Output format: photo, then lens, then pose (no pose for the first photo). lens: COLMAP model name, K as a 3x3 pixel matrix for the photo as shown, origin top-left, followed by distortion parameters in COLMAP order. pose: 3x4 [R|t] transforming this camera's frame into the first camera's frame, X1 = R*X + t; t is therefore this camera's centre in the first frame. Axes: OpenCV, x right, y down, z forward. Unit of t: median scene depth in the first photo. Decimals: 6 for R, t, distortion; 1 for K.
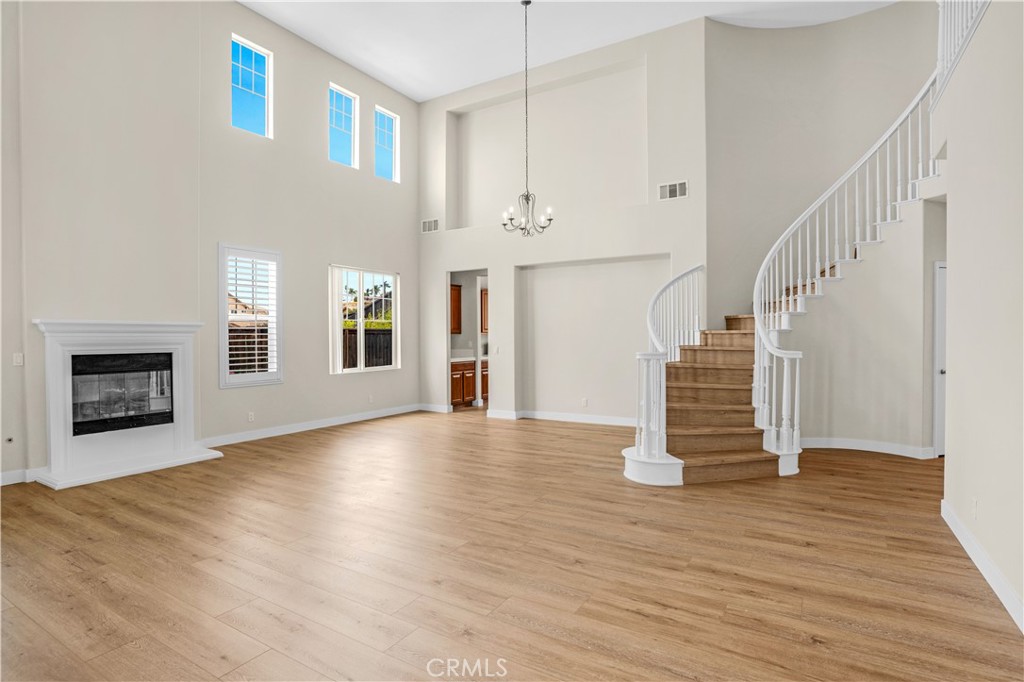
lens RADIAL K [[529.3, 0, 499.5], [0, 529.3, 342.4], [0, 0, 1]] dist [-0.075273, 0.043095]
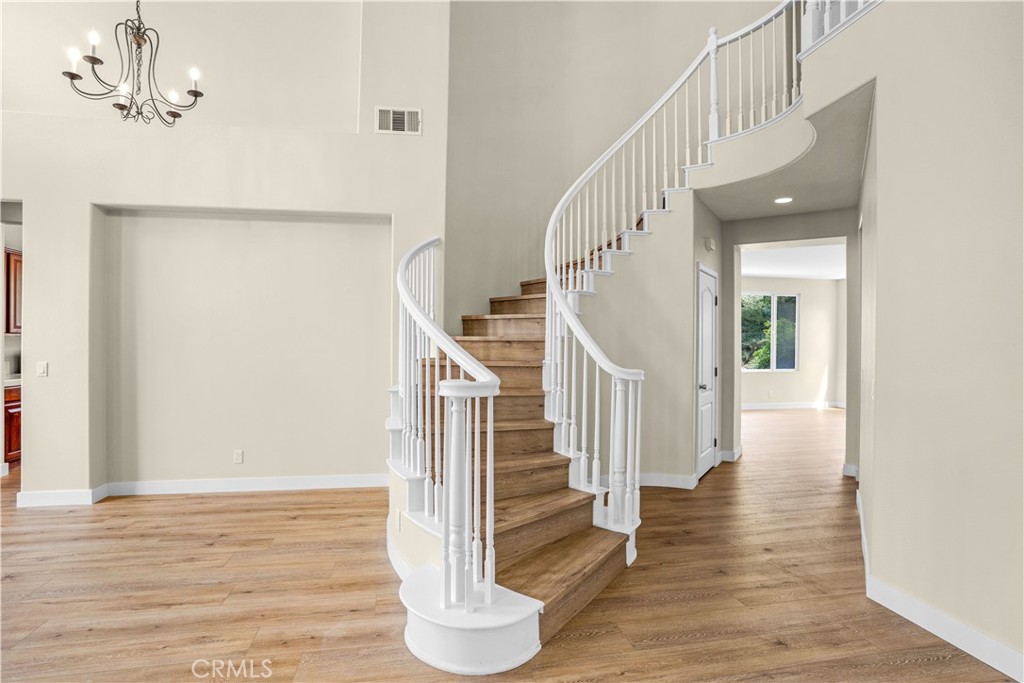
lens RADIAL K [[529.3, 0, 499.5], [0, 529.3, 342.9], [0, 0, 1]] dist [-0.075273, 0.043095]
pose [[0.750432, 0.005100, 0.660928, -0.002665], [-0.000729, 0.999976, -0.006889, -0.008957], [-0.660947, 0.004688, 0.750418, 0.435481]]
